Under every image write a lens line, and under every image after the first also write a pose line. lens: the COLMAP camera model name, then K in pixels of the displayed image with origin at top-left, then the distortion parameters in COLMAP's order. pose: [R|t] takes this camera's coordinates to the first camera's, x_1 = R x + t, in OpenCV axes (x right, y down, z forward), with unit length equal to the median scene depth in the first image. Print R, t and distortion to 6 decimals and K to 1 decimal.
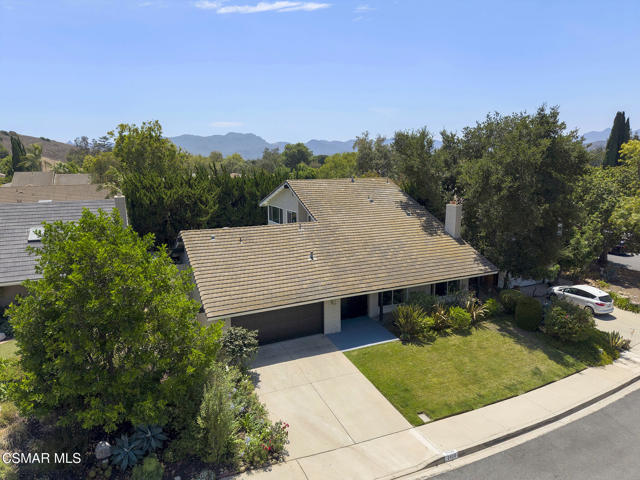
lens RADIAL K [[434.2, 0, 321.3], [0, 434.2, 242.0], [0, 0, 1]] dist [0.028871, -0.023148]
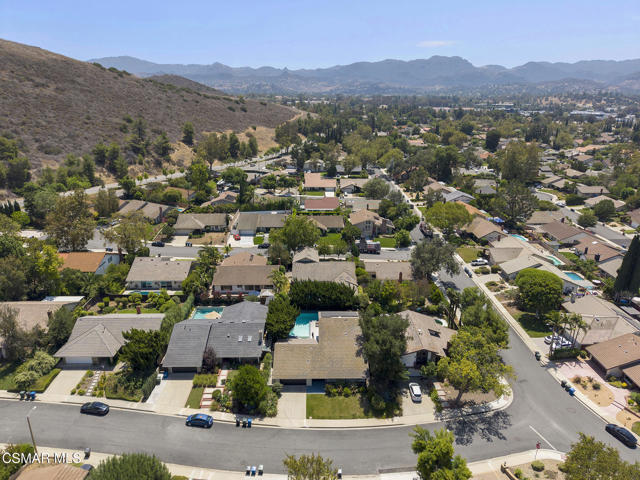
lens RADIAL K [[434.2, 0, 317.2], [0, 434.2, 242.4], [0, 0, 1]] dist [0.028871, -0.023148]
pose [[0.901499, 0.158516, -0.402707, 1.277155], [-0.089296, 0.978615, 0.185310, -1.531831], [0.423469, -0.131097, 0.896374, -1.911418]]
